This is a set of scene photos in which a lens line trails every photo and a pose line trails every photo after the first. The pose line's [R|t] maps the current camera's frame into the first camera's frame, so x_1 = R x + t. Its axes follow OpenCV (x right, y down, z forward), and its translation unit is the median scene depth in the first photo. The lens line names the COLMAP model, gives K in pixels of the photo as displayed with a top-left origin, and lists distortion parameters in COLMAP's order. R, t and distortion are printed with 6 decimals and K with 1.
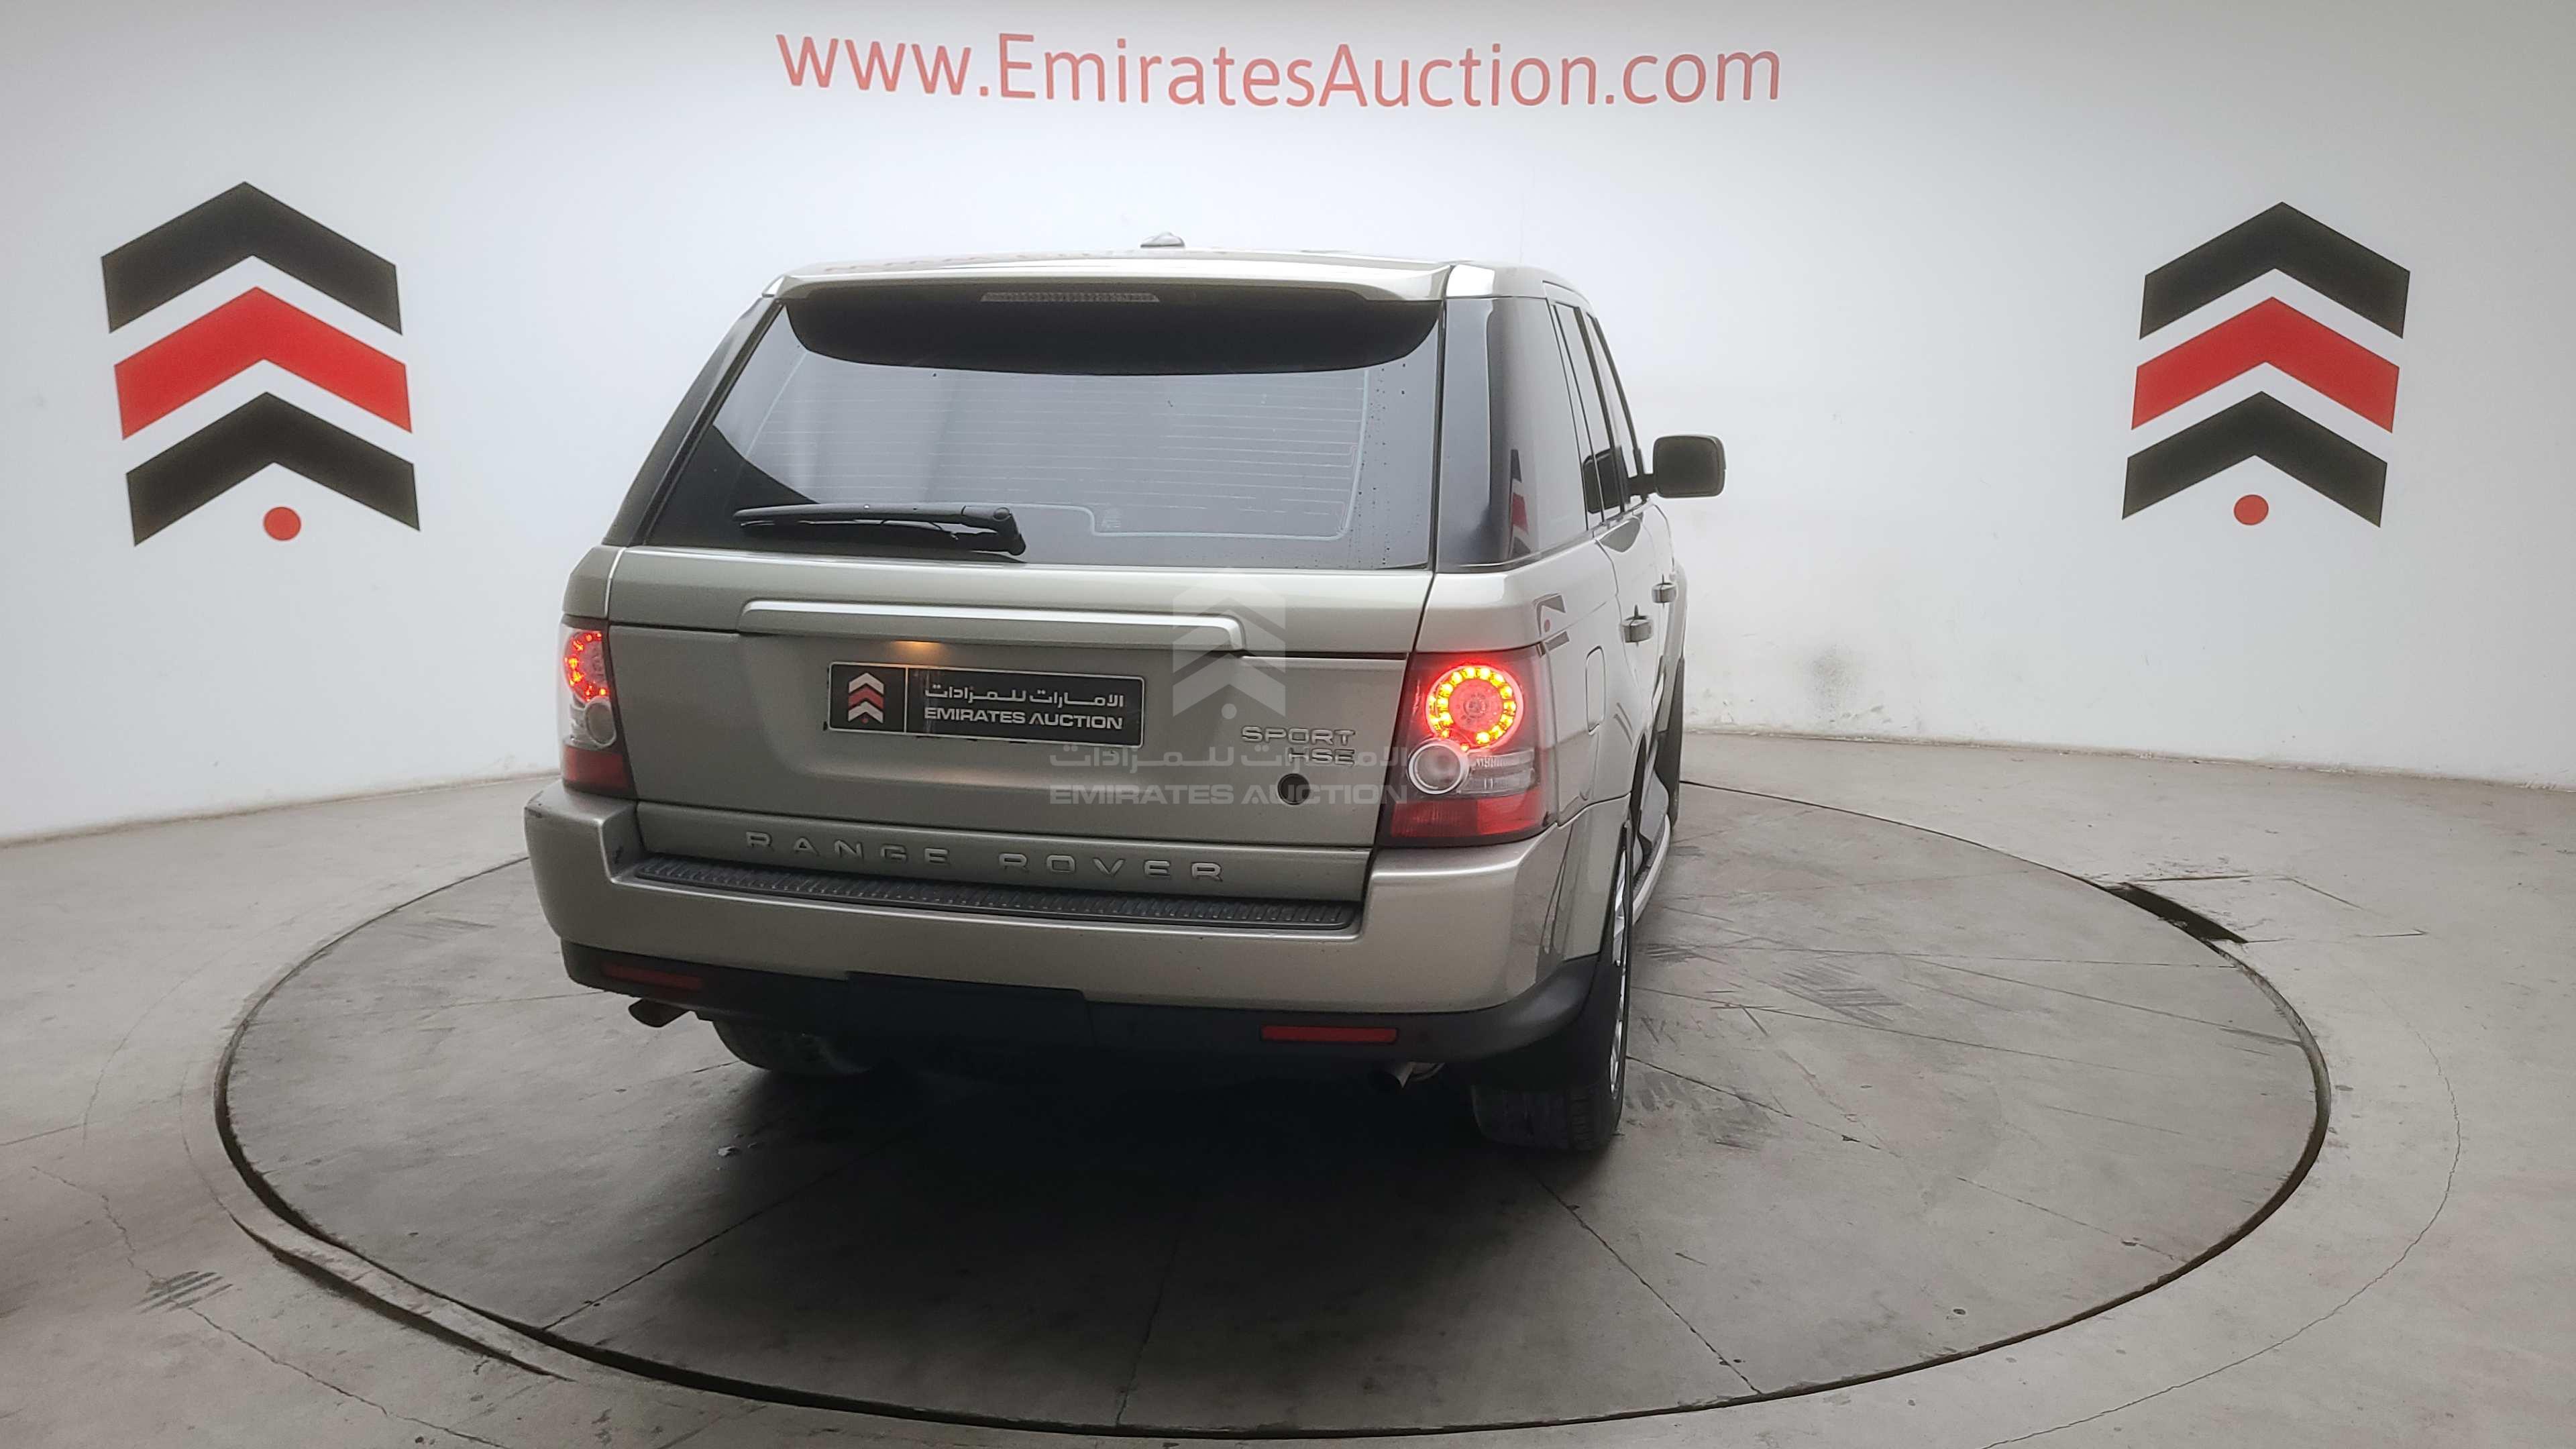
lens RADIAL K [[1979.9, 0, 1287.7], [0, 1979.9, 777.9], [0, 0, 1]] dist [0.039353, -0.000597]
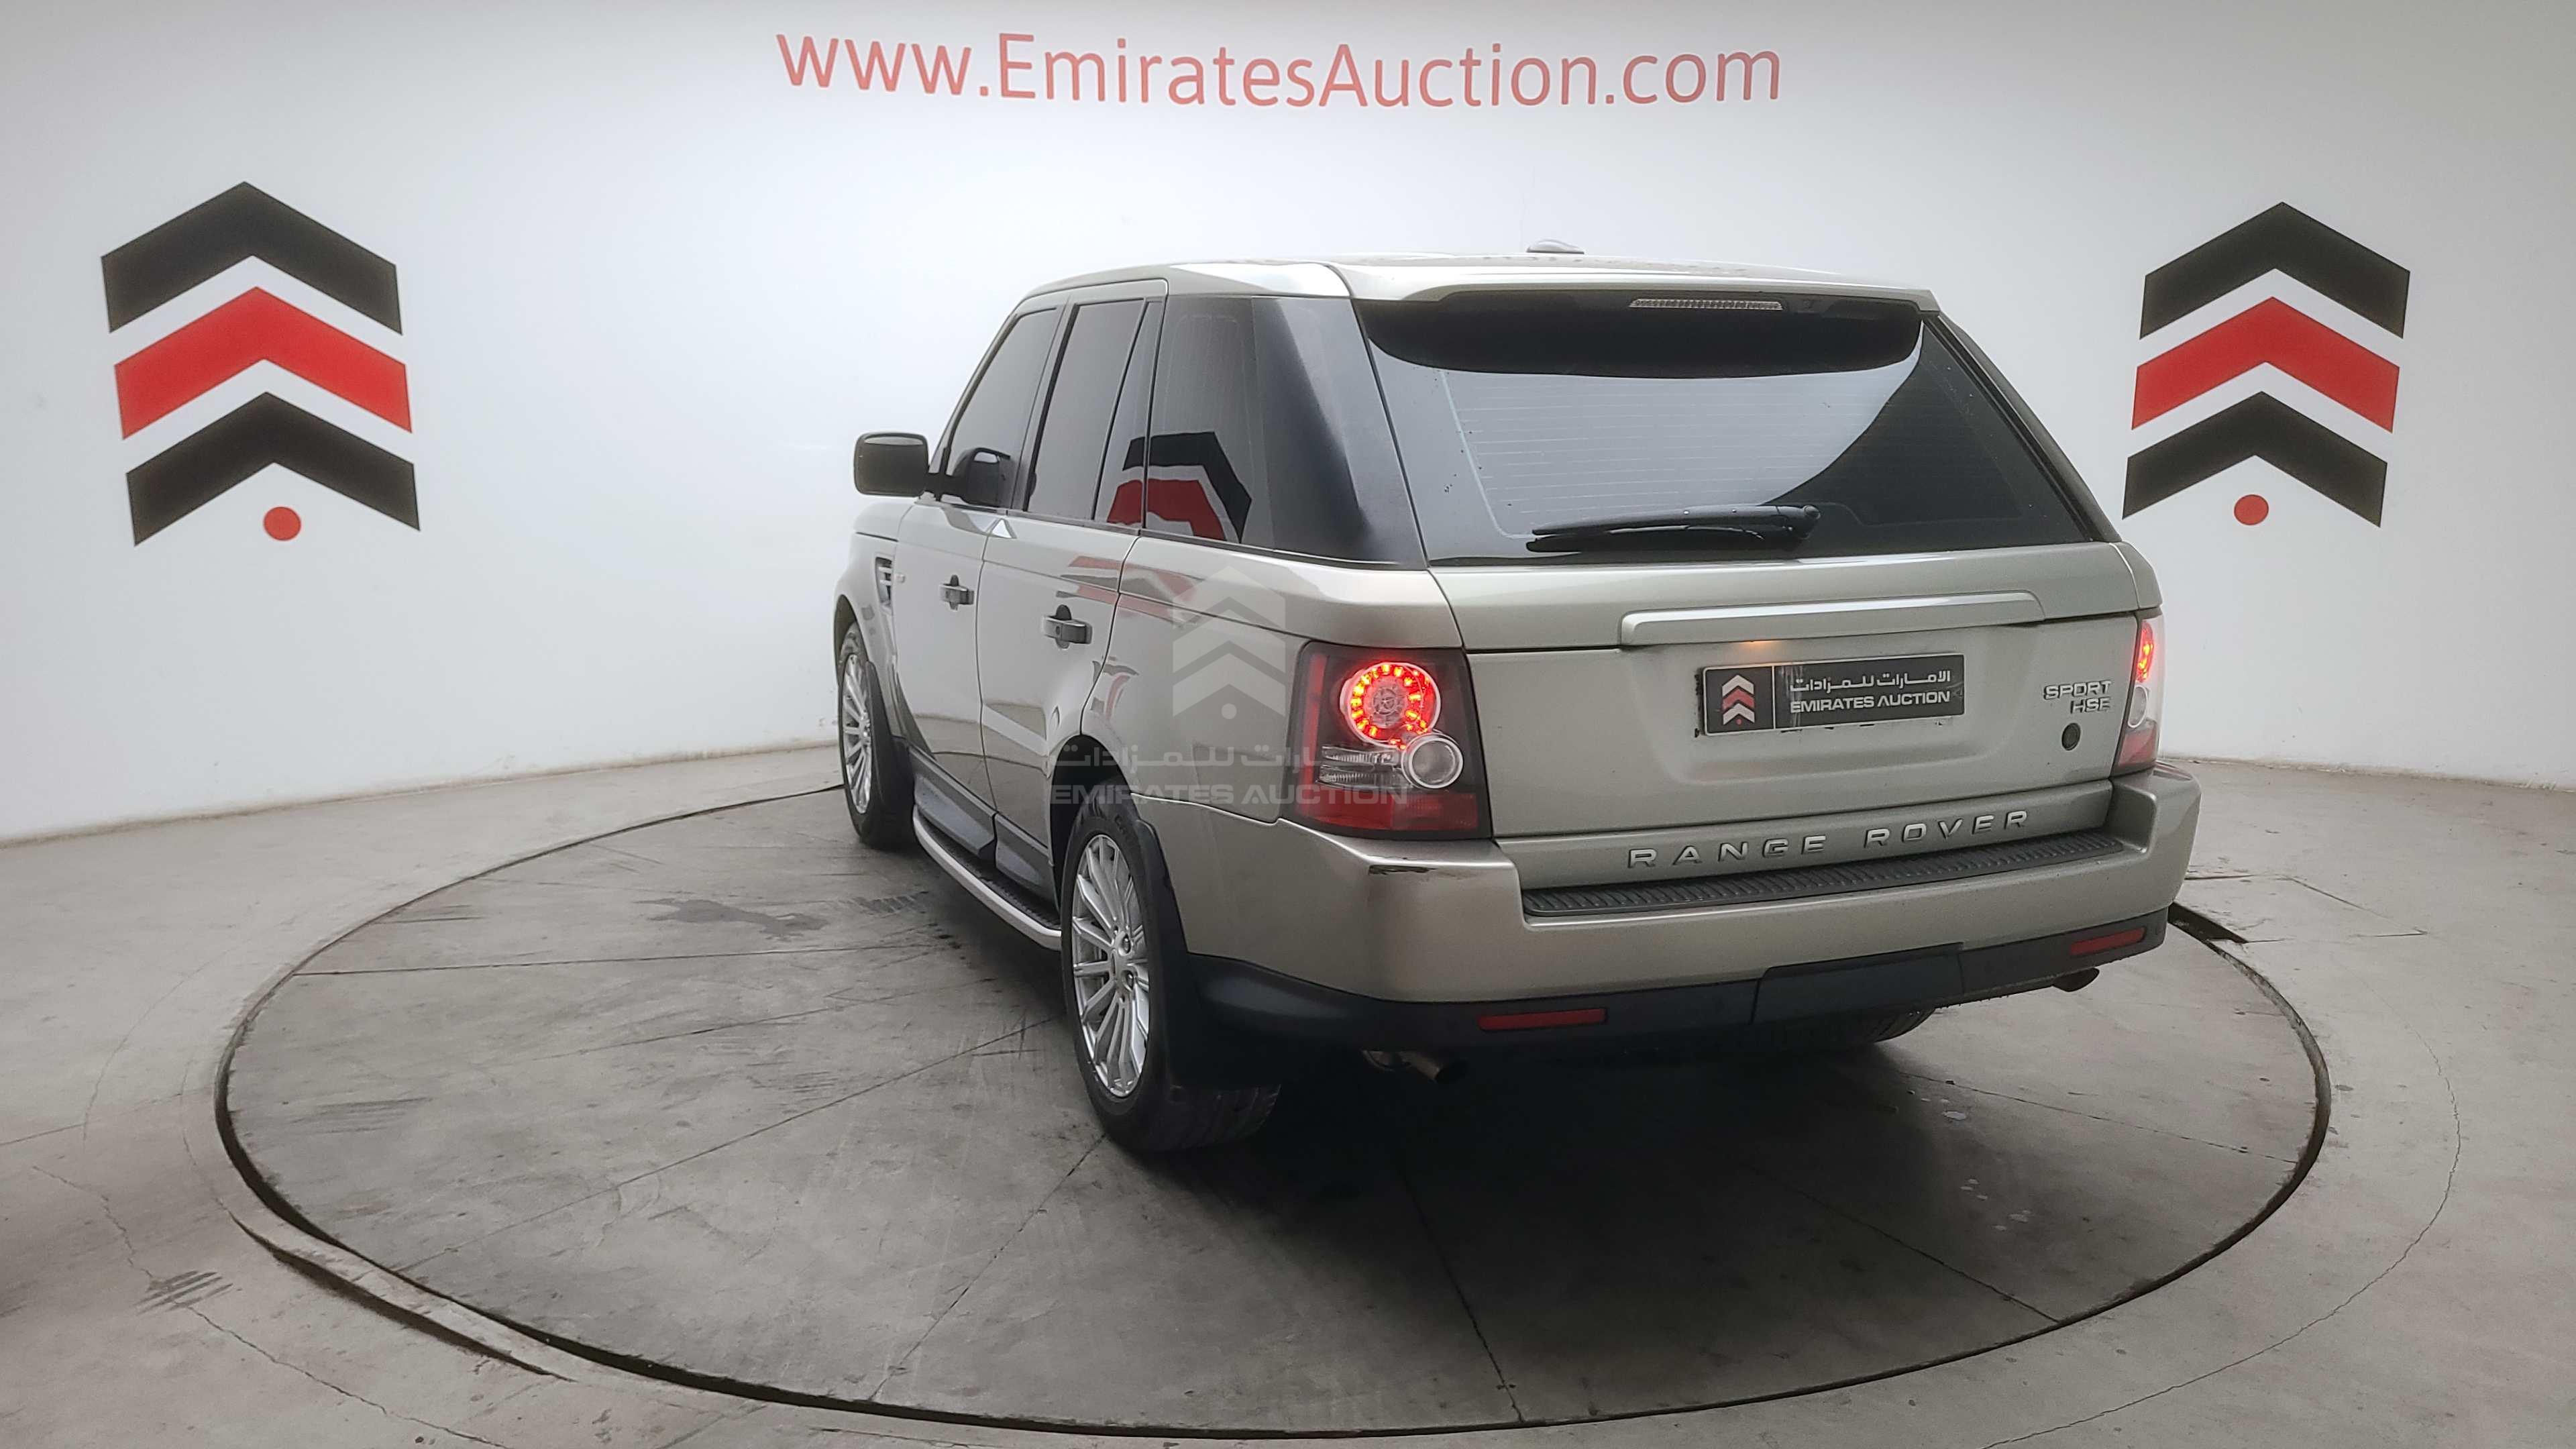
lens RADIAL K [[1979.9, 0, 1279.7], [0, 1979.9, 736.4], [0, 0, 1]] dist [0.039353, -0.000597]
pose [[0.797576, -0.111680, 0.592791, -1.000919], [0.119327, 0.992503, 0.026435, -0.076311], [-0.591299, 0.049652, 0.804923, 0.324380]]
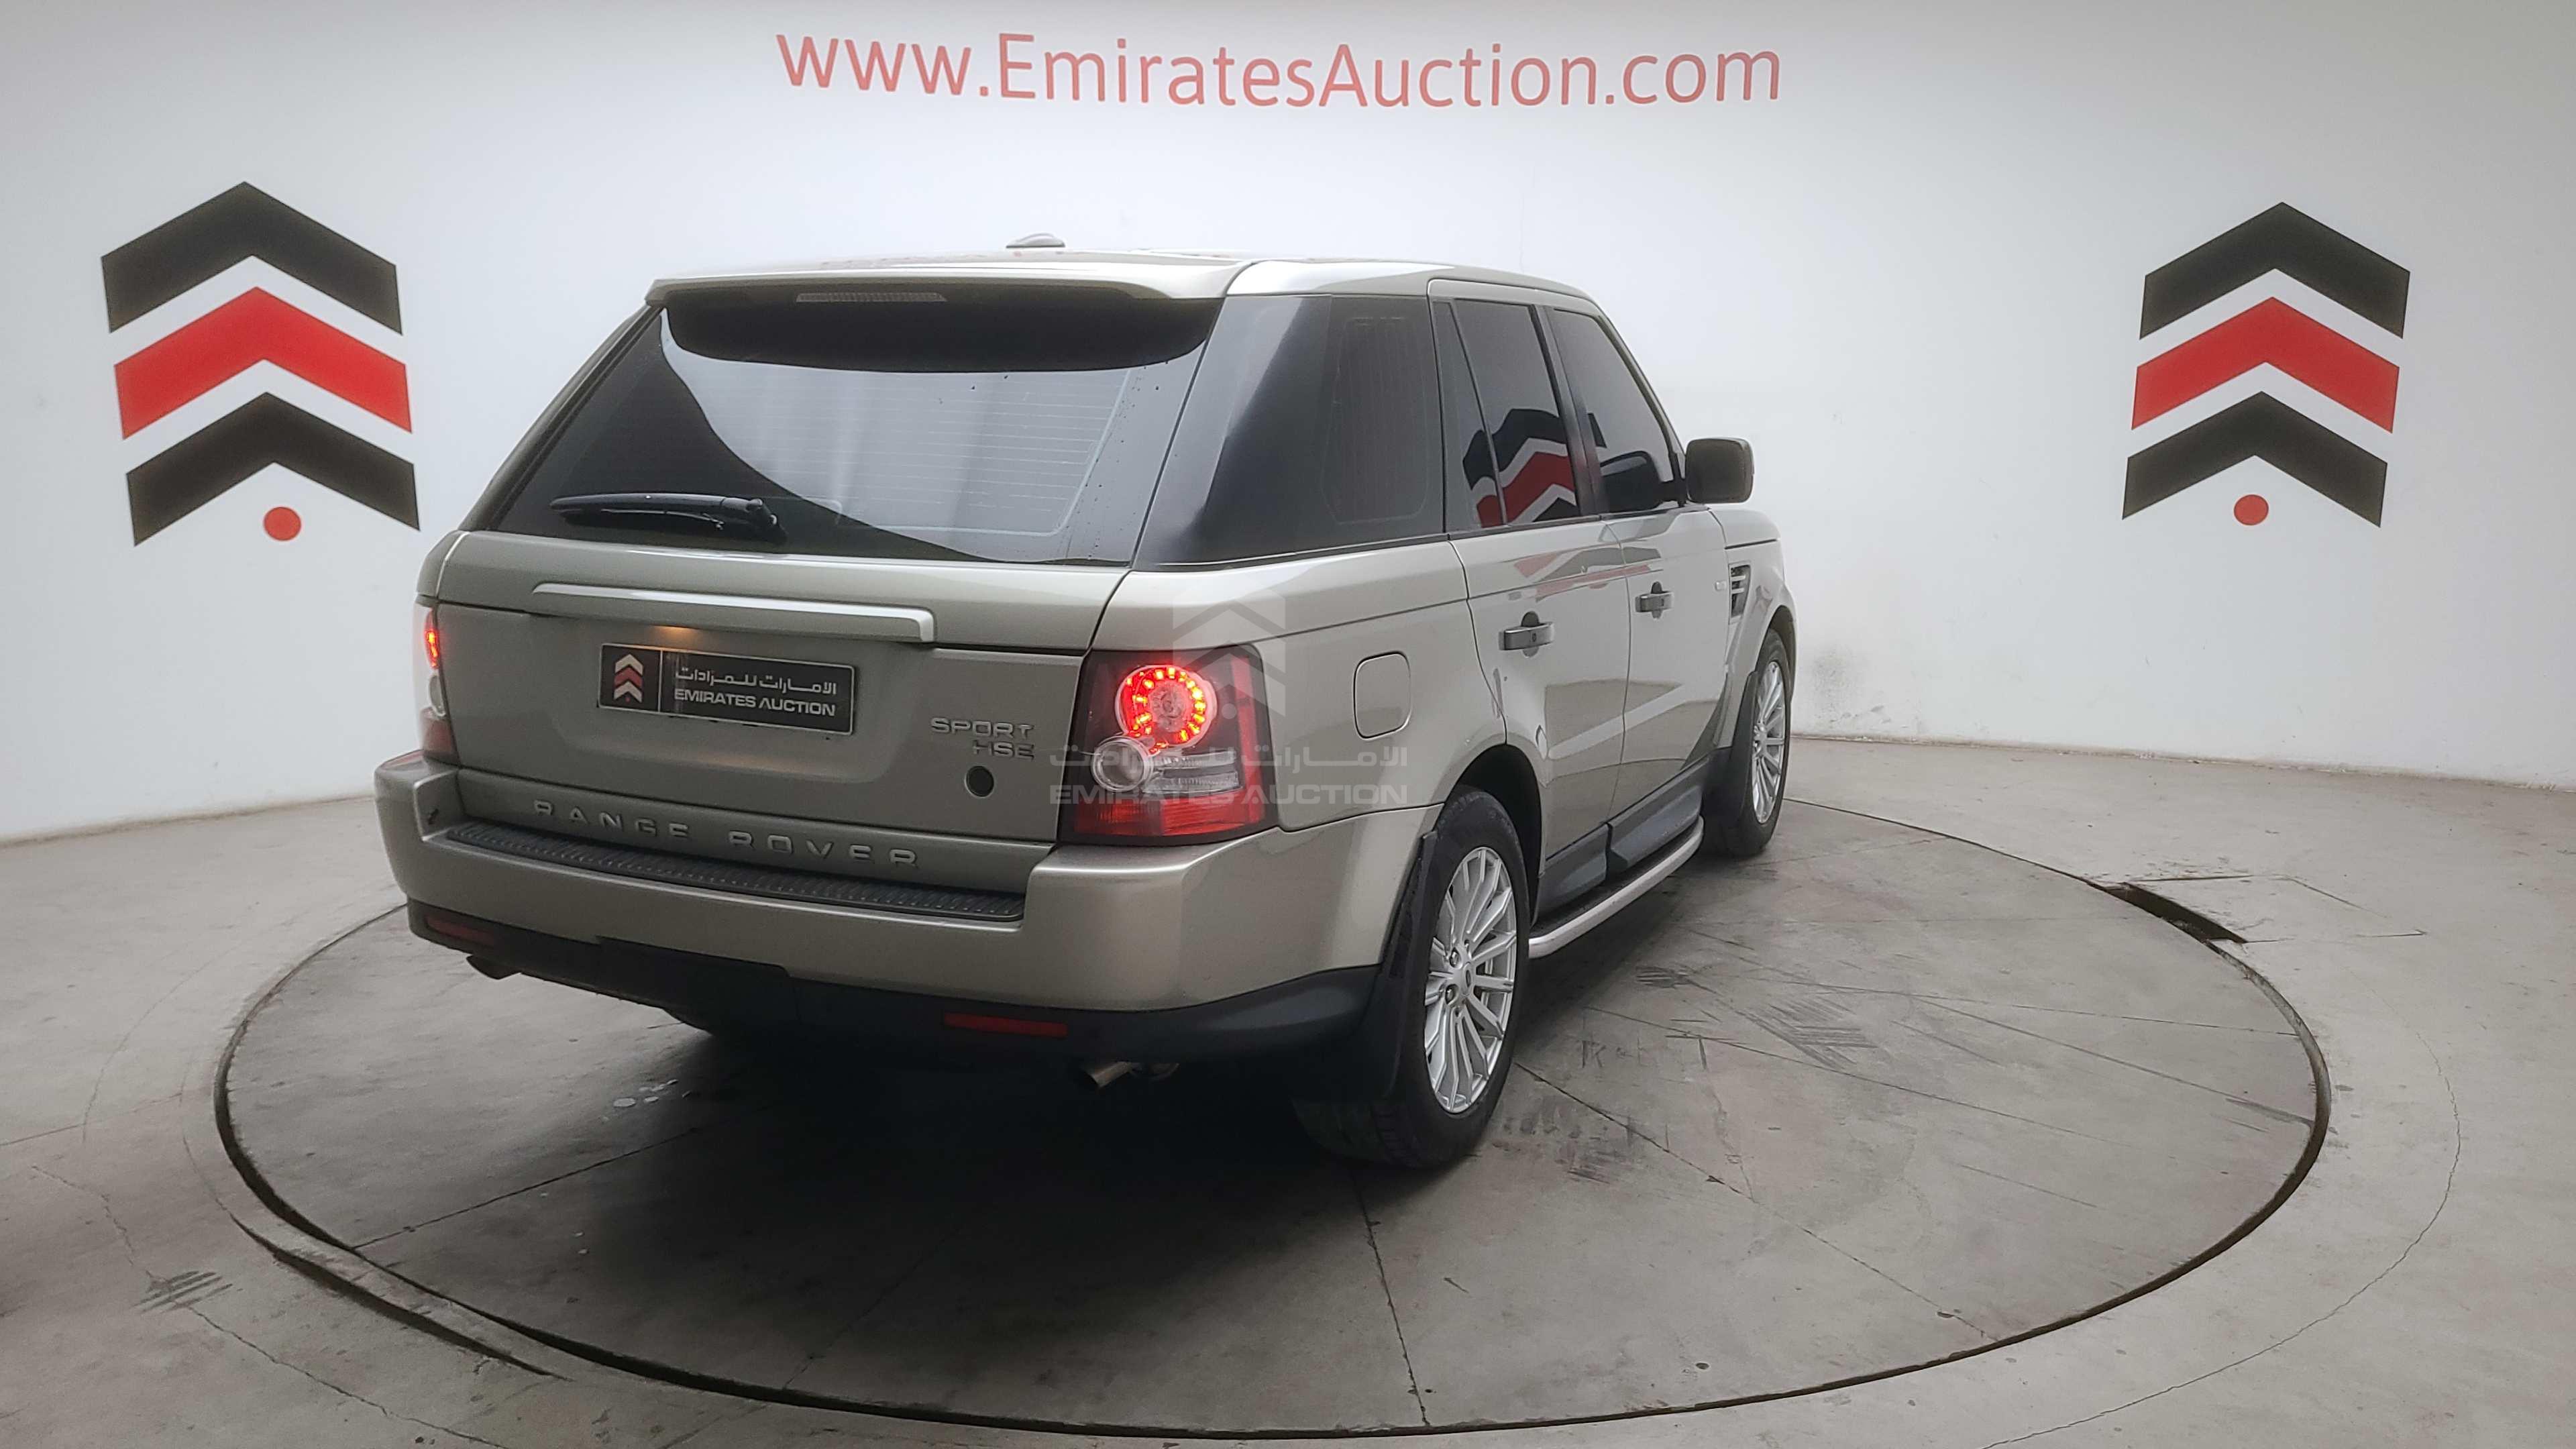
lens RADIAL K [[1979.9, 0, 1267.0], [0, 1979.9, 784.8], [0, 0, 1]] dist [0.039353, -0.000597]
pose [[0.977708, 0.043350, -0.205446, 0.338682], [-0.043139, 0.999054, 0.005507, -0.004089], [0.205491, 0.003479, 0.978653, 0.035542]]
